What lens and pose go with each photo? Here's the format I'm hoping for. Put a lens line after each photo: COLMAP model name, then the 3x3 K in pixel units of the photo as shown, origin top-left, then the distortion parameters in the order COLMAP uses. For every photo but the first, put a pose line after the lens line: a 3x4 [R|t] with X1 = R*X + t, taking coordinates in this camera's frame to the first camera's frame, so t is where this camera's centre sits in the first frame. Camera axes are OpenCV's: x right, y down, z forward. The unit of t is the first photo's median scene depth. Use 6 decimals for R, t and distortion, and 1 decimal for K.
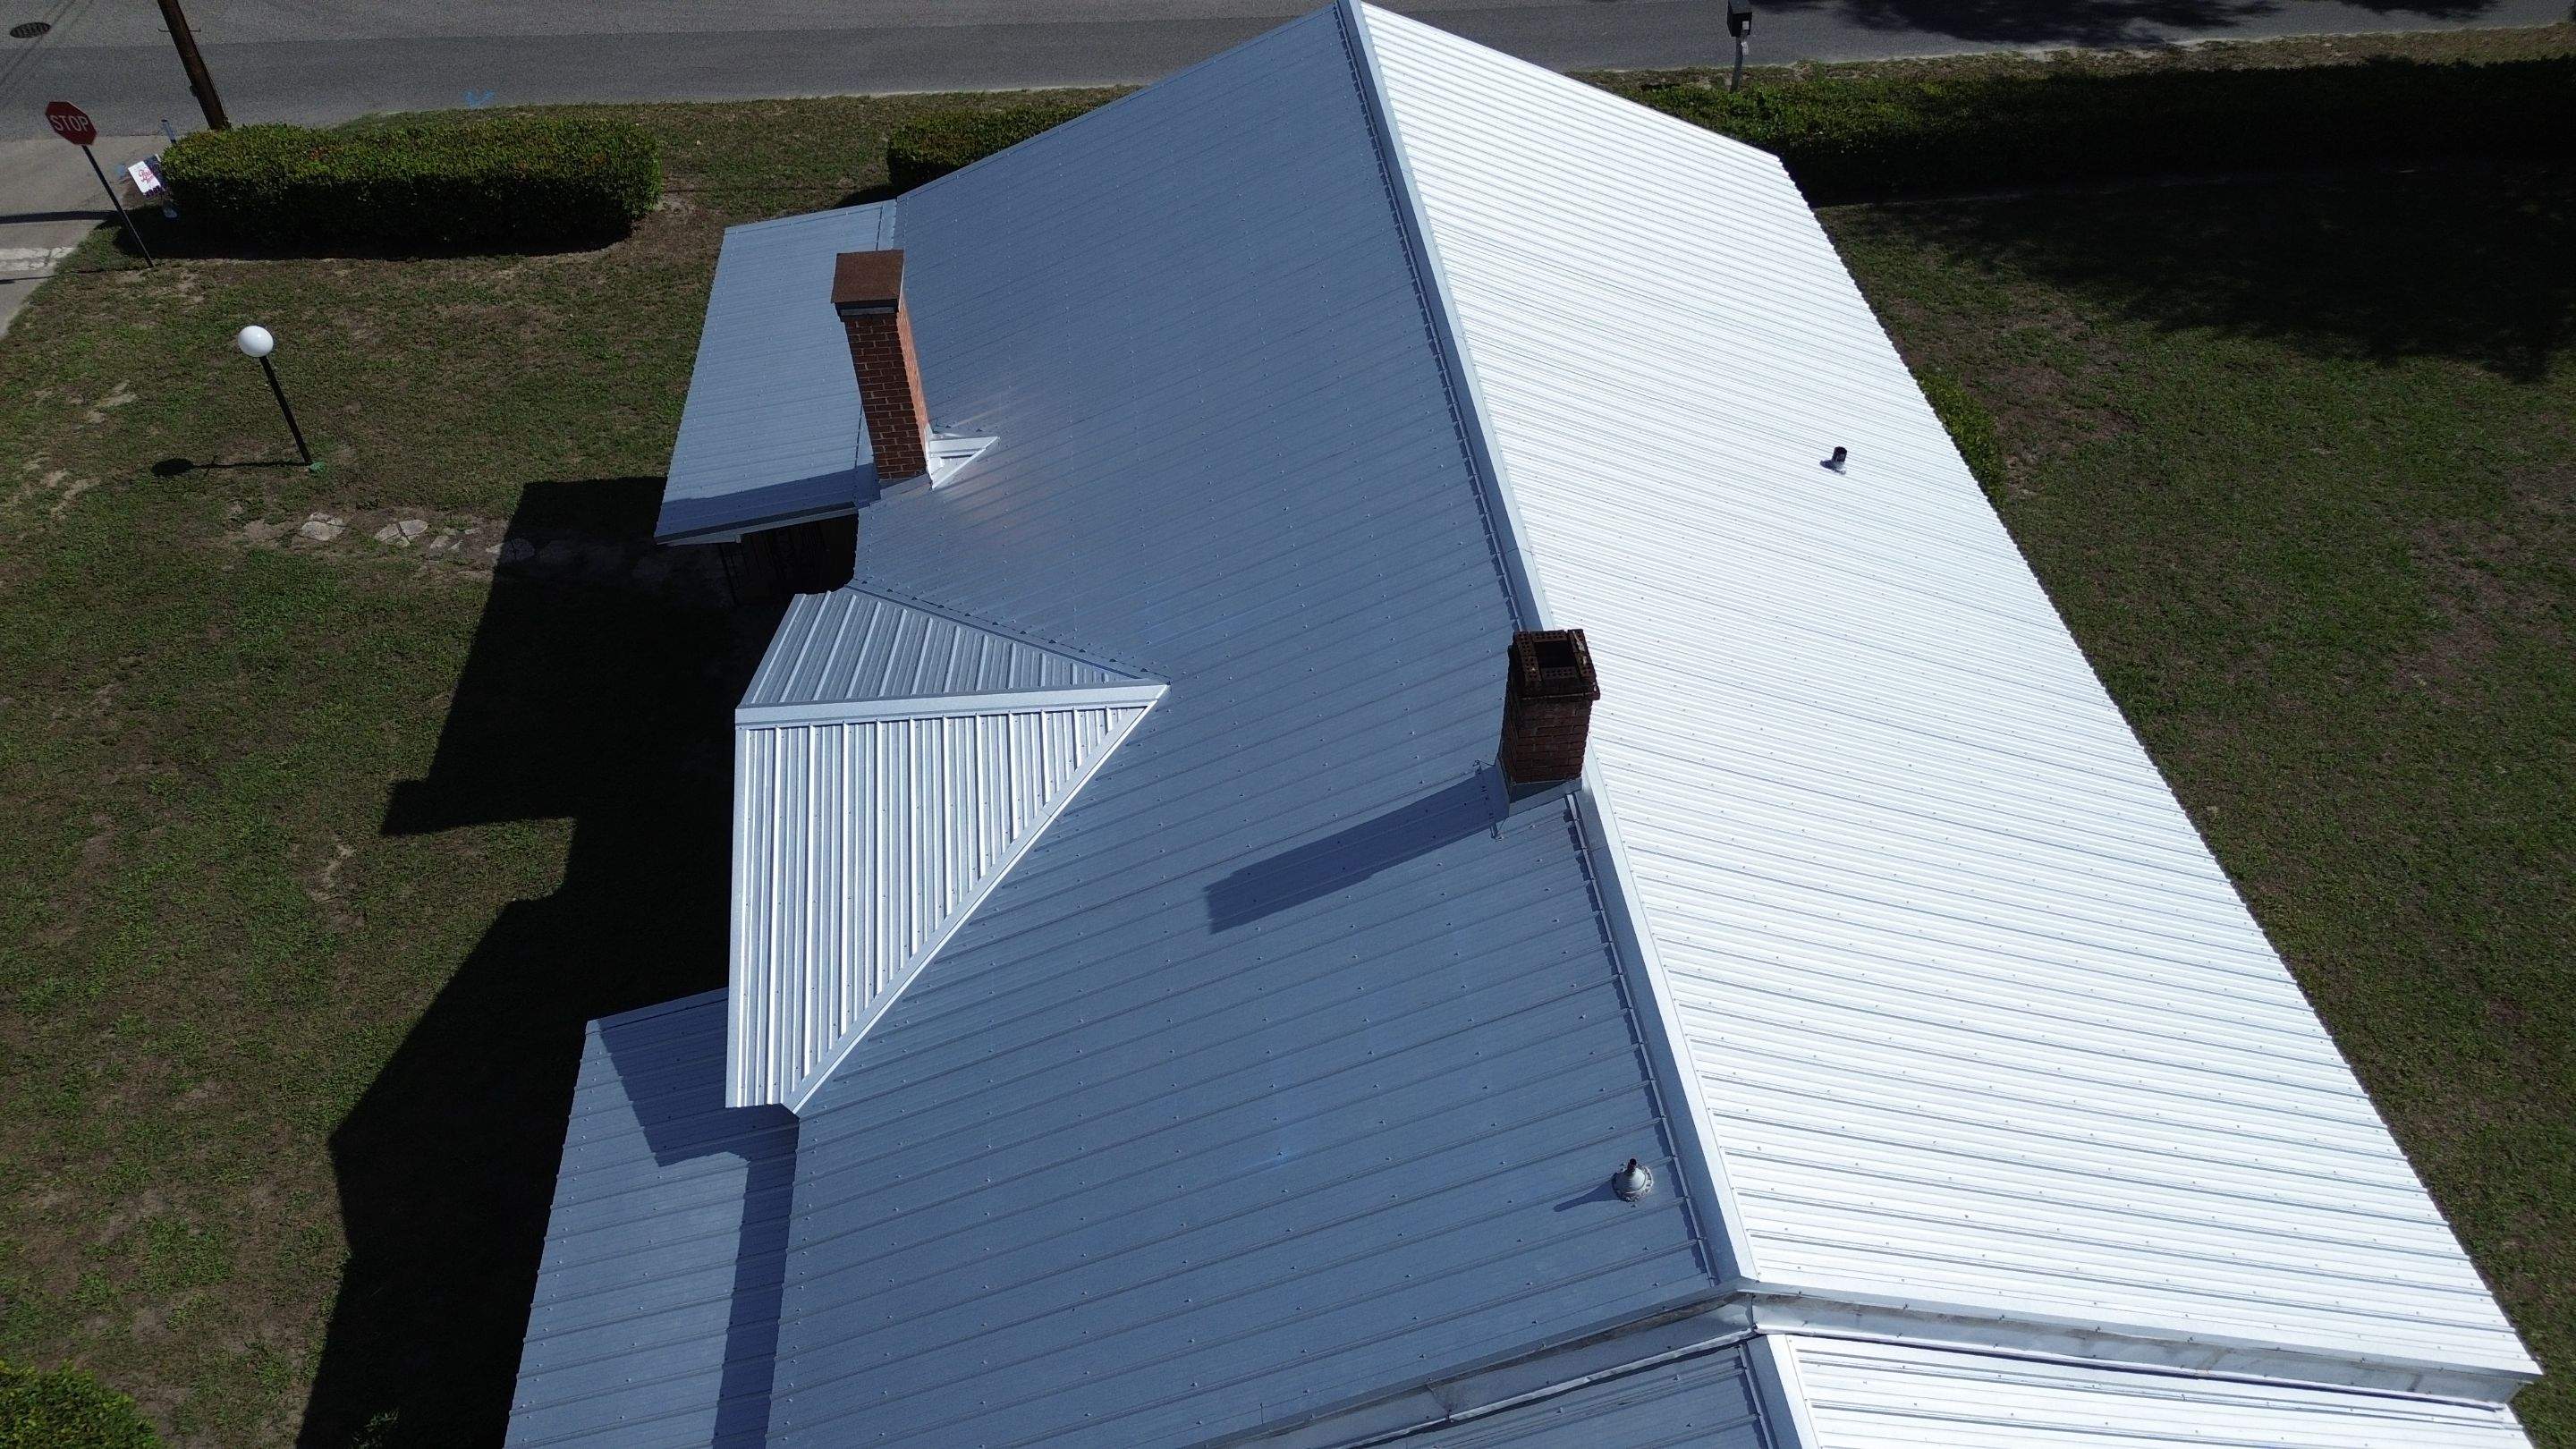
lens RADIAL K [[1830.7, 0, 1293.8], [0, 1830.7, 712.3], [0, 0, 1]] dist [0.061437, -0.046524]
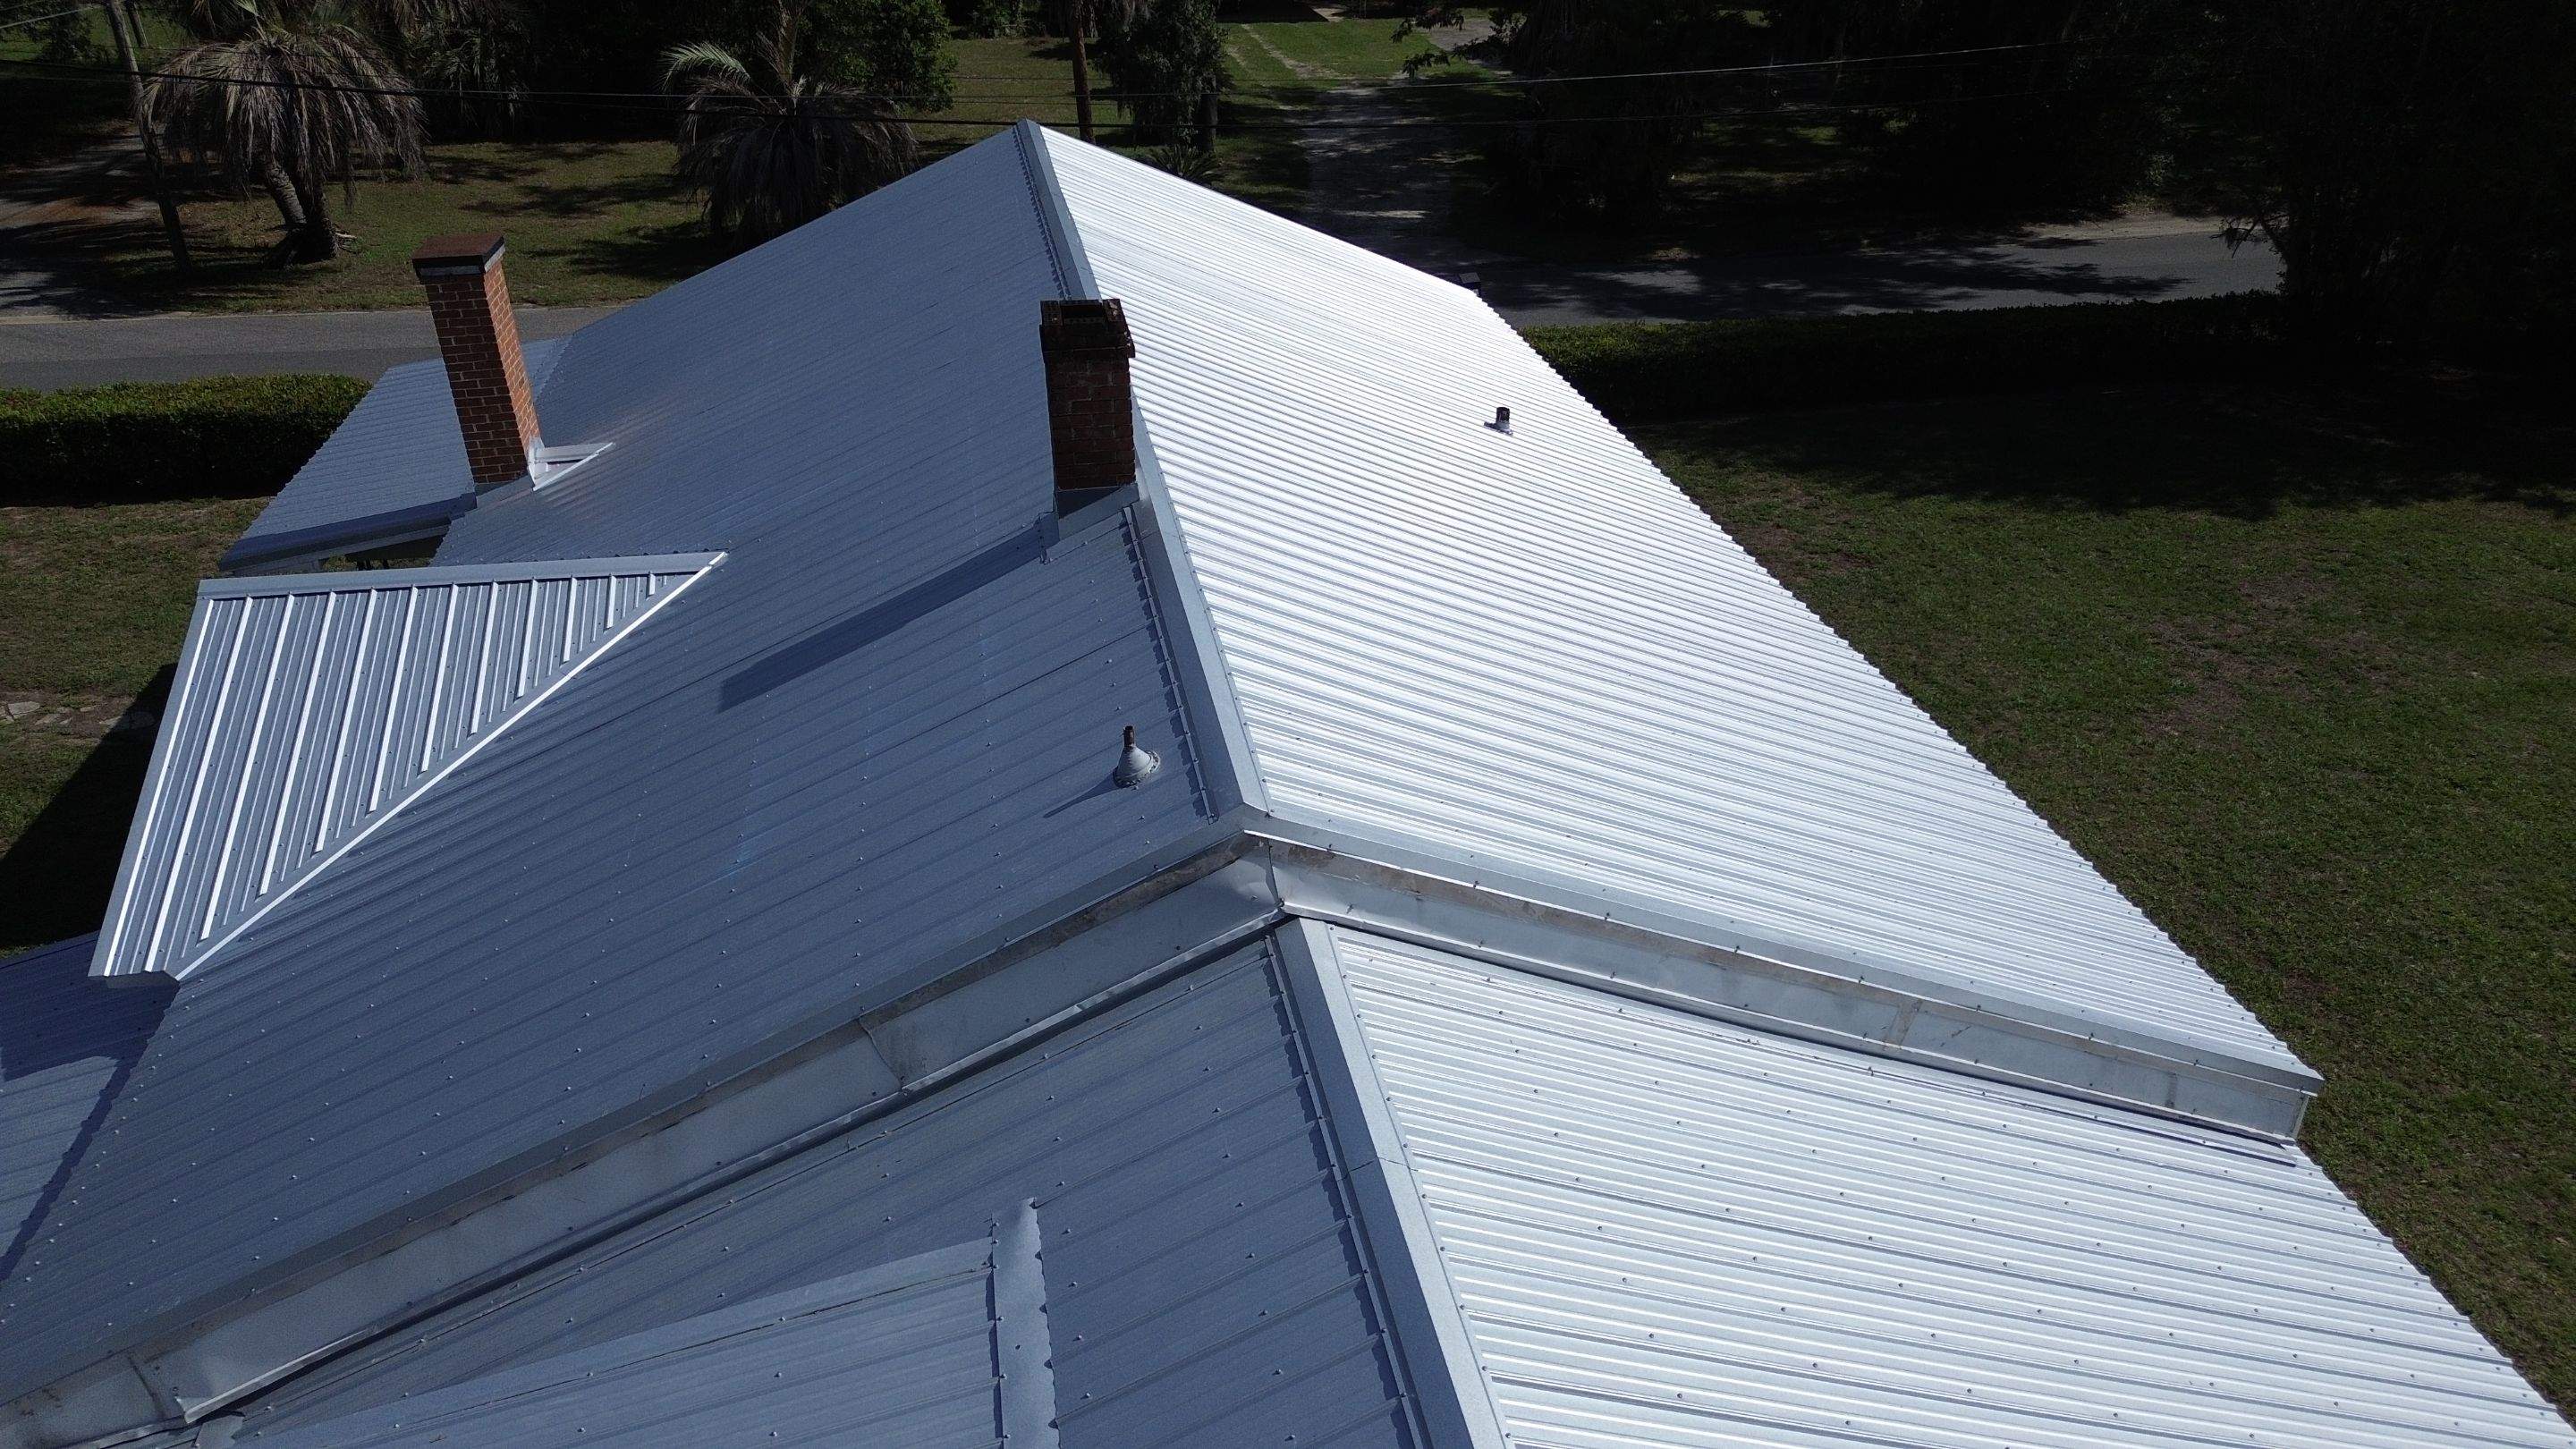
lens RADIAL K [[1830.7, 0, 1292.1], [0, 1830.7, 718.6], [0, 0, 1]] dist [0.061437, -0.046524]
pose [[0.997358, -0.039054, 0.061259, 0.117712], [0.054997, 0.956828, -0.285403, 0.268049], [-0.047468, 0.288018, 0.956448, 0.135046]]
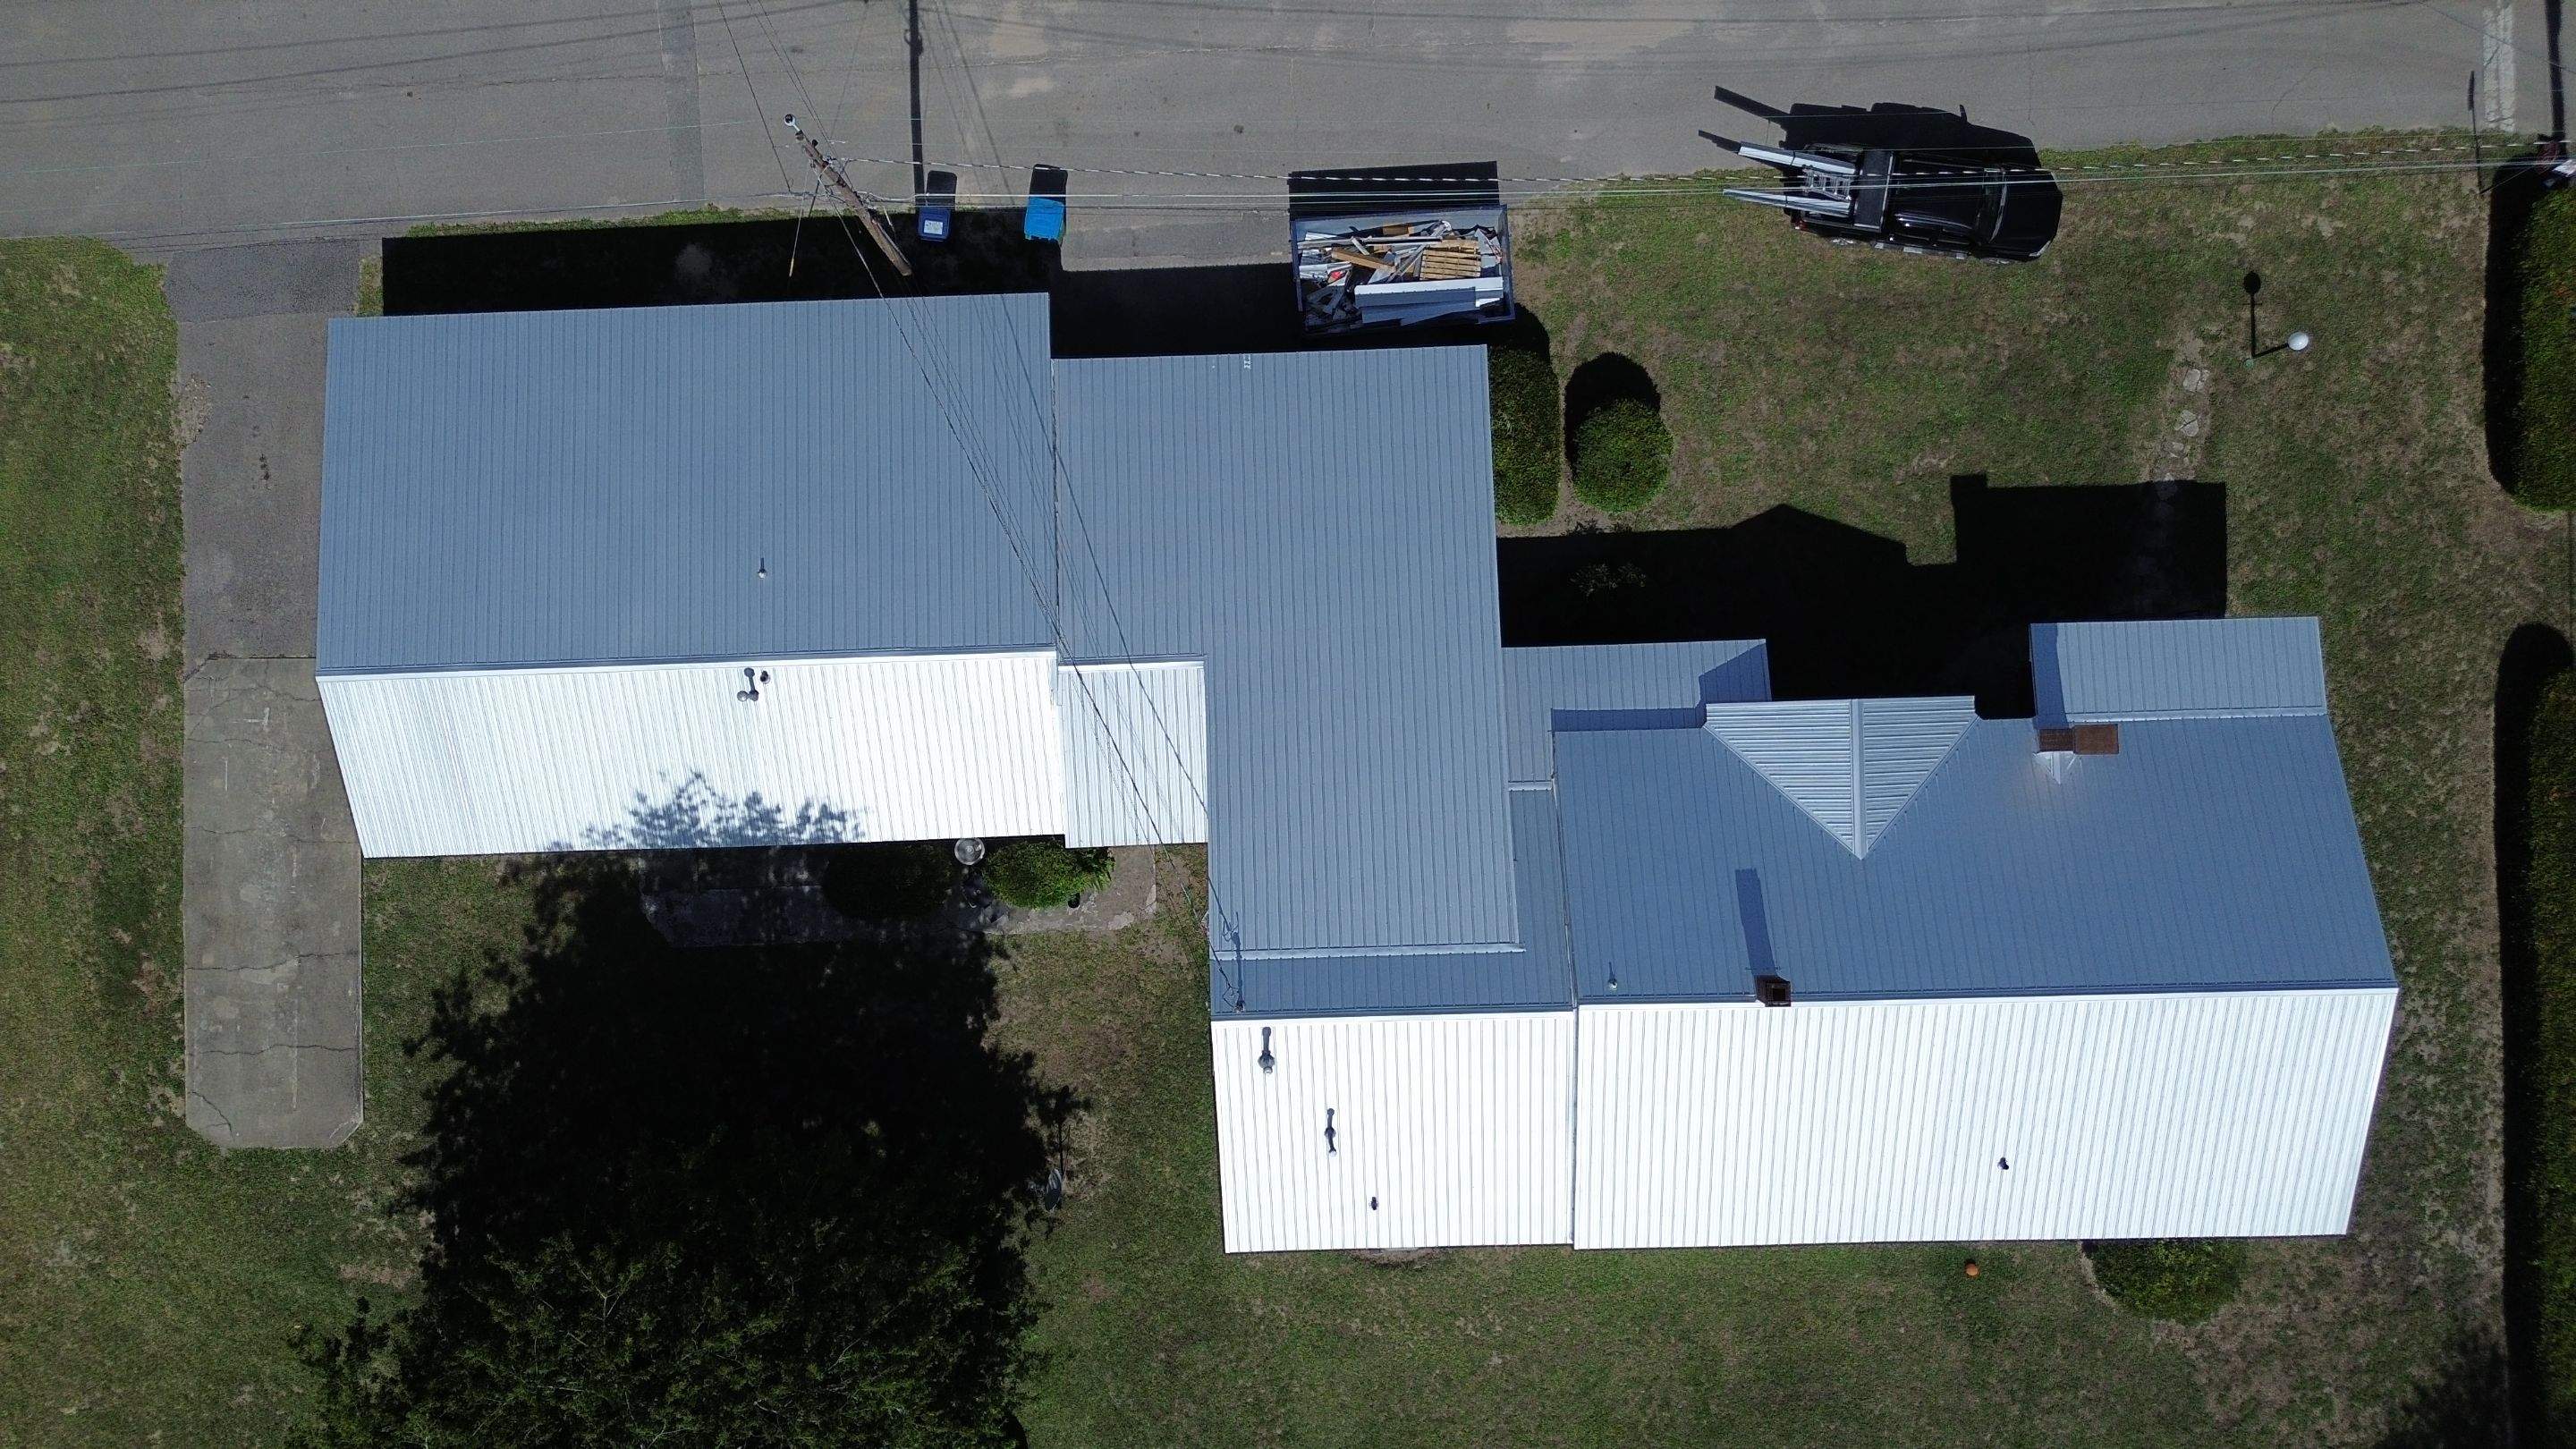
lens RADIAL K [[1830.7, 0, 1289.4], [0, 1830.7, 736.7], [0, 0, 1]] dist [0.061437, -0.046524]
pose [[-0.078572, 0.996908, 0.001078, -0.148565], [-0.684596, -0.054743, 0.726864, -1.109043], [0.724675, 0.056374, 0.686781, -1.148160]]
